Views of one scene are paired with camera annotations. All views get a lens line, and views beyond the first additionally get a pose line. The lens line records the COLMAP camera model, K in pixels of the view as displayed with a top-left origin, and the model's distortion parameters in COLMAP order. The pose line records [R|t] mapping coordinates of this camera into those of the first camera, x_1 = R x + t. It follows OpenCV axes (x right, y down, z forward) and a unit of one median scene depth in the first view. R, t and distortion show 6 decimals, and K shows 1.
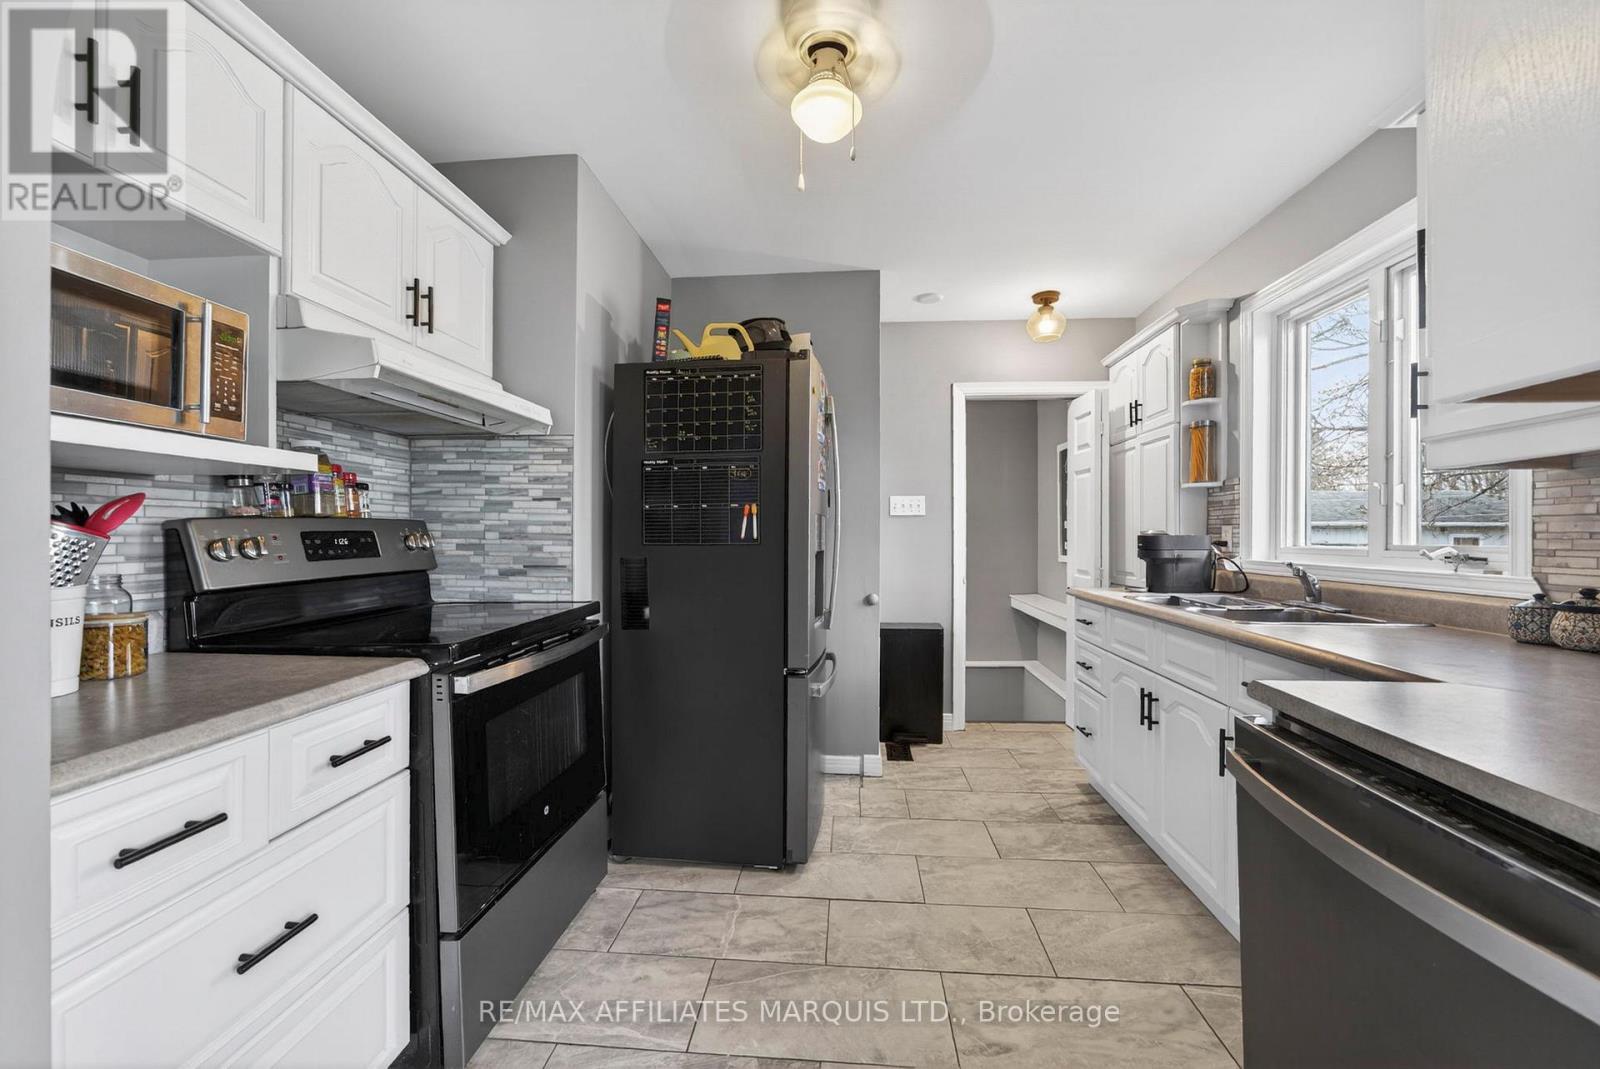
lens RADIAL K [[638.0, 0, 794.7], [0, 638.0, 534.3], [0, 0, 1]] dist [-0.001378, 0.000150]
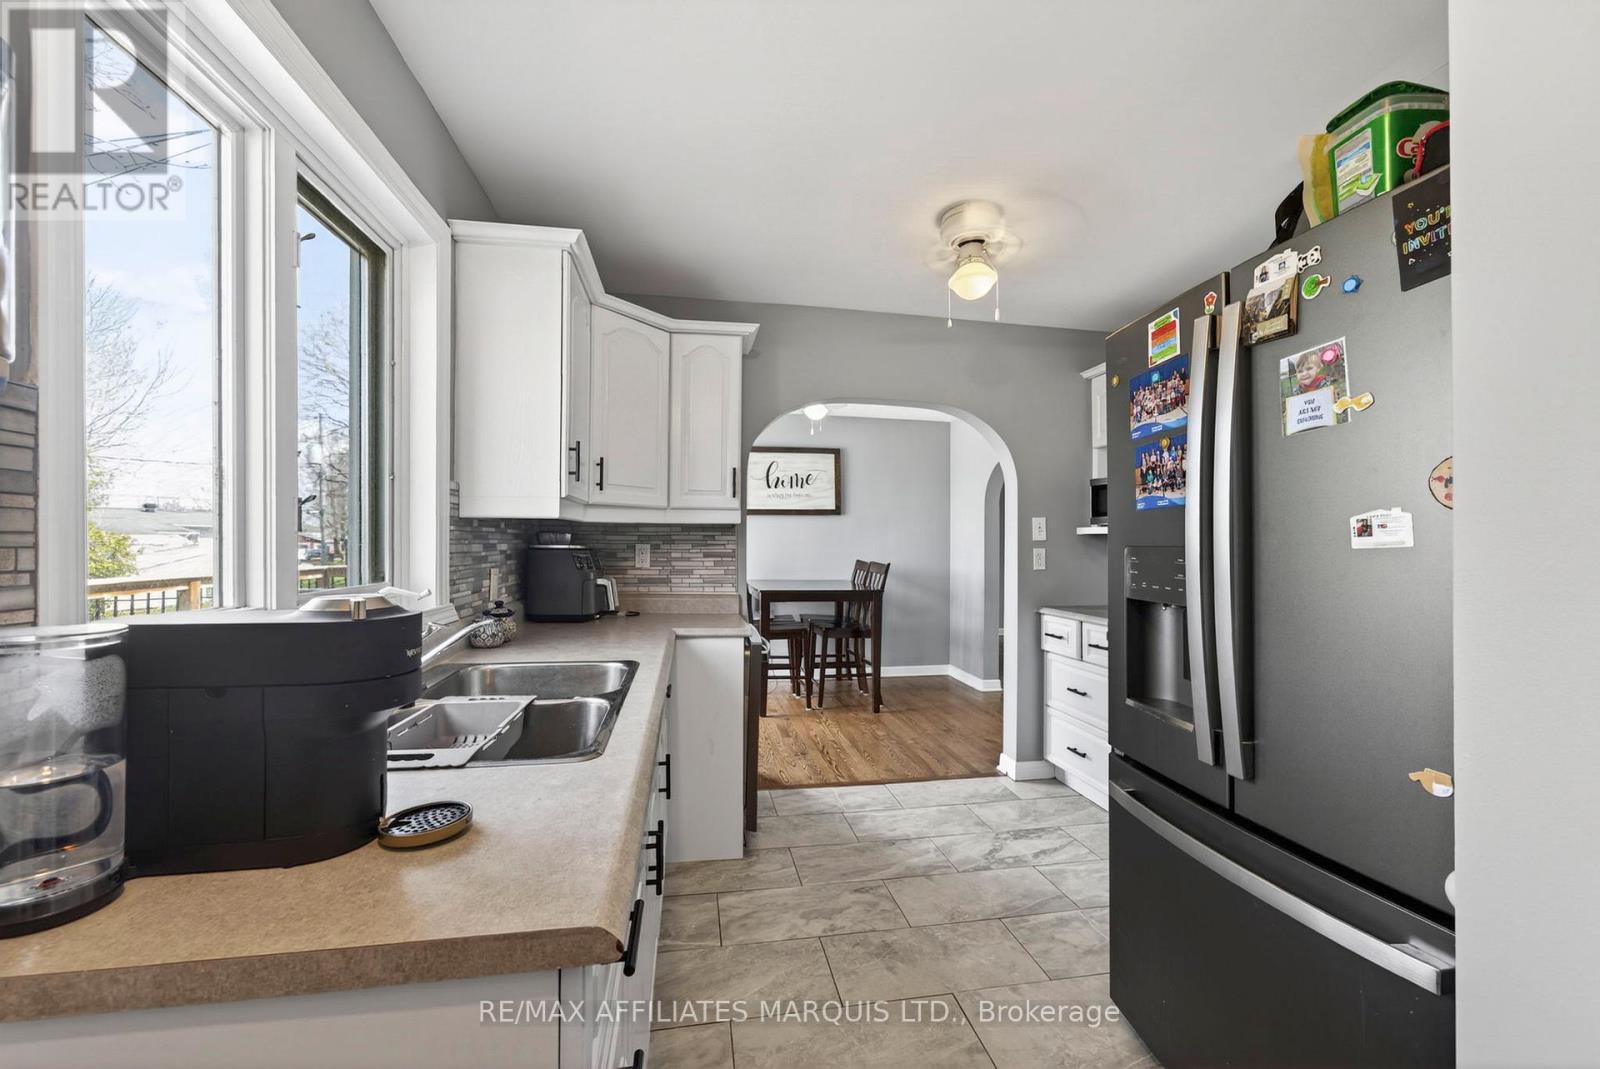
lens RADIAL K [[638.0, 0, 800.1], [0, 638.0, 540.1], [0, 0, 1]] dist [-0.001378, 0.000150]
pose [[-0.964894, -0.005346, -0.262585, 0.871026], [-0.003609, 0.999968, -0.007097, -0.047141], [0.262615, -0.005901, -0.964883, 2.445844]]
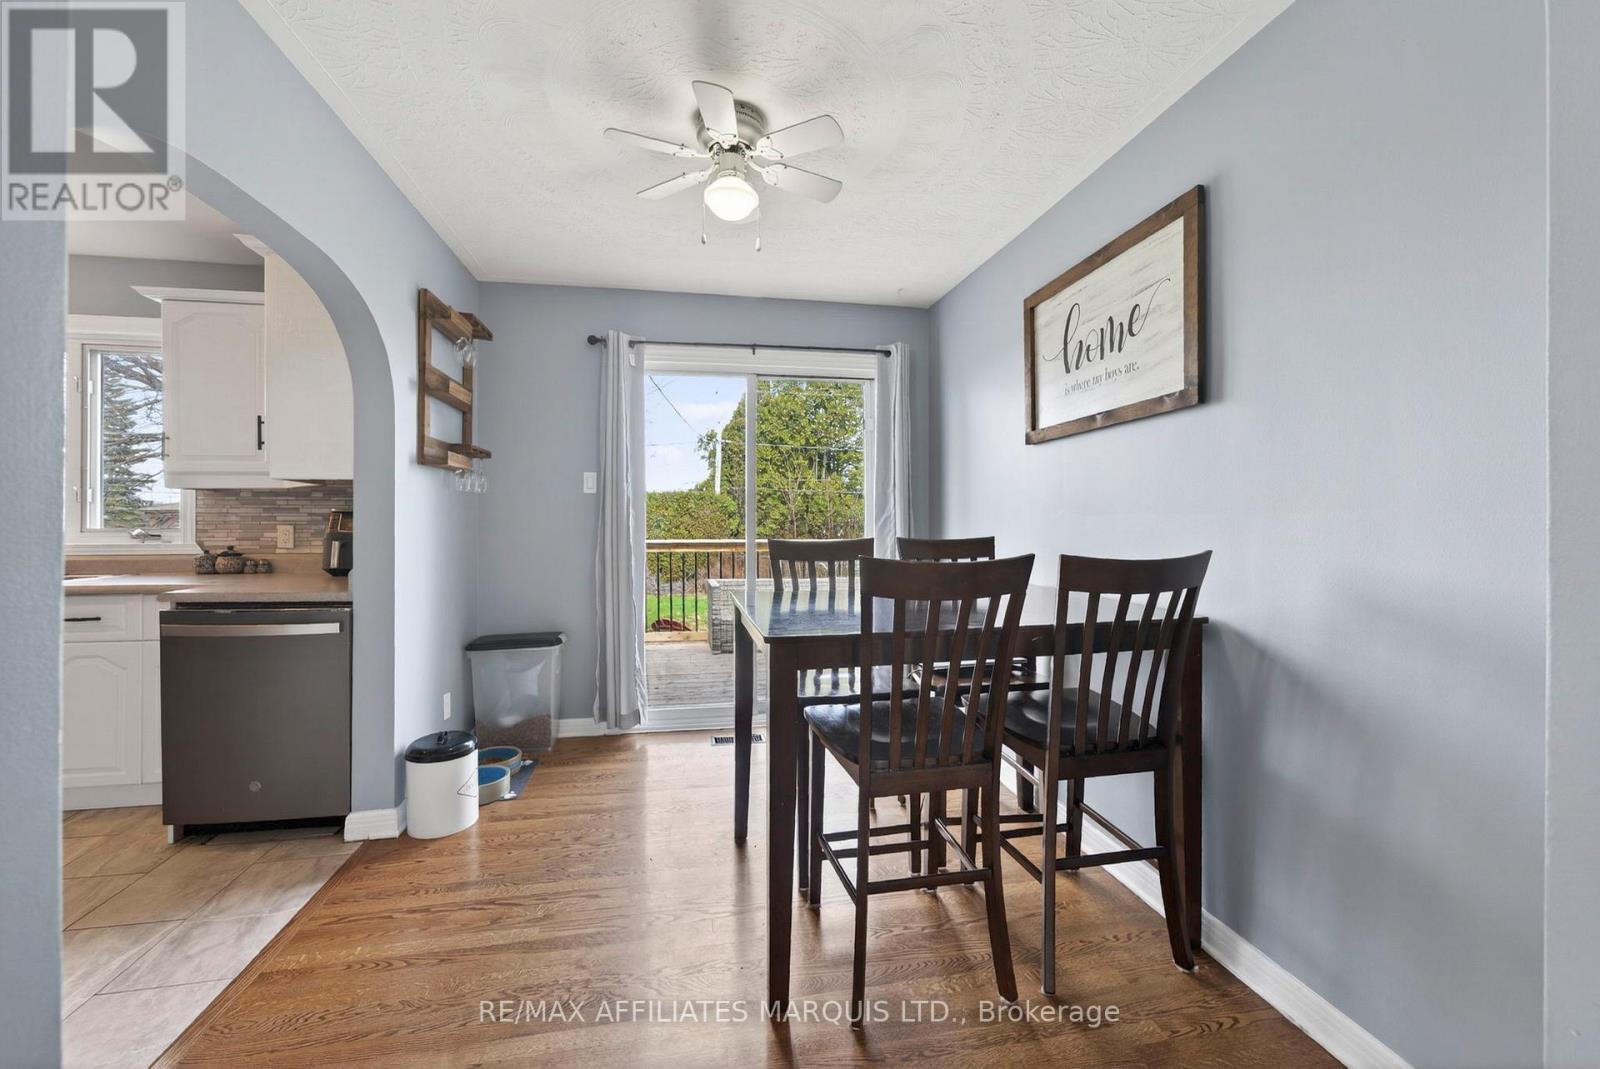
lens RADIAL K [[638.0, 0, 801.3], [0, 638.0, 525.0], [0, 0, 1]] dist [-0.001378, 0.000150]
pose [[-0.293348, -0.006139, 0.955986, -1.365308], [-0.002779, 0.999981, 0.005568, -0.007122], [-0.956002, -0.001023, -0.293360, -0.259320]]
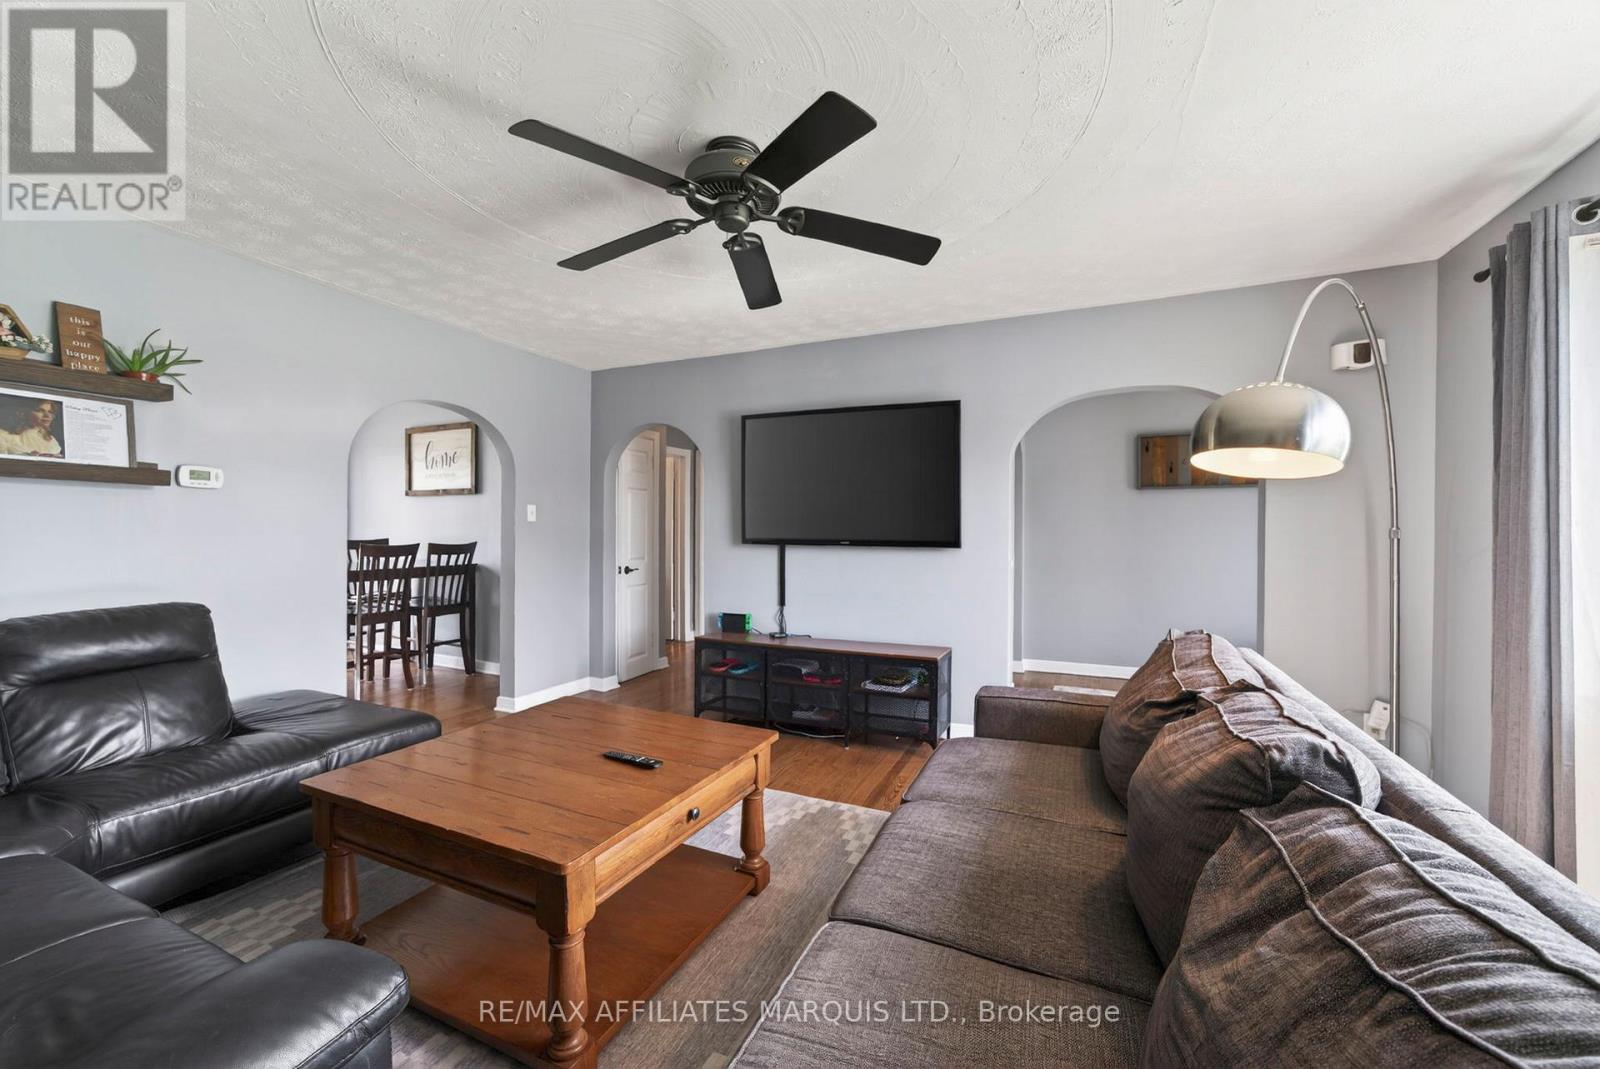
lens RADIAL K [[638.0, 0, 792.7], [0, 638.0, 531.8], [0, 0, 1]] dist [-0.001378, 0.000150]
pose [[-0.944701, -0.005822, 0.327881, -3.347766], [-0.006760, 0.999976, -0.001723, -0.021530], [-0.327863, -0.003844, -0.944718, 1.520303]]
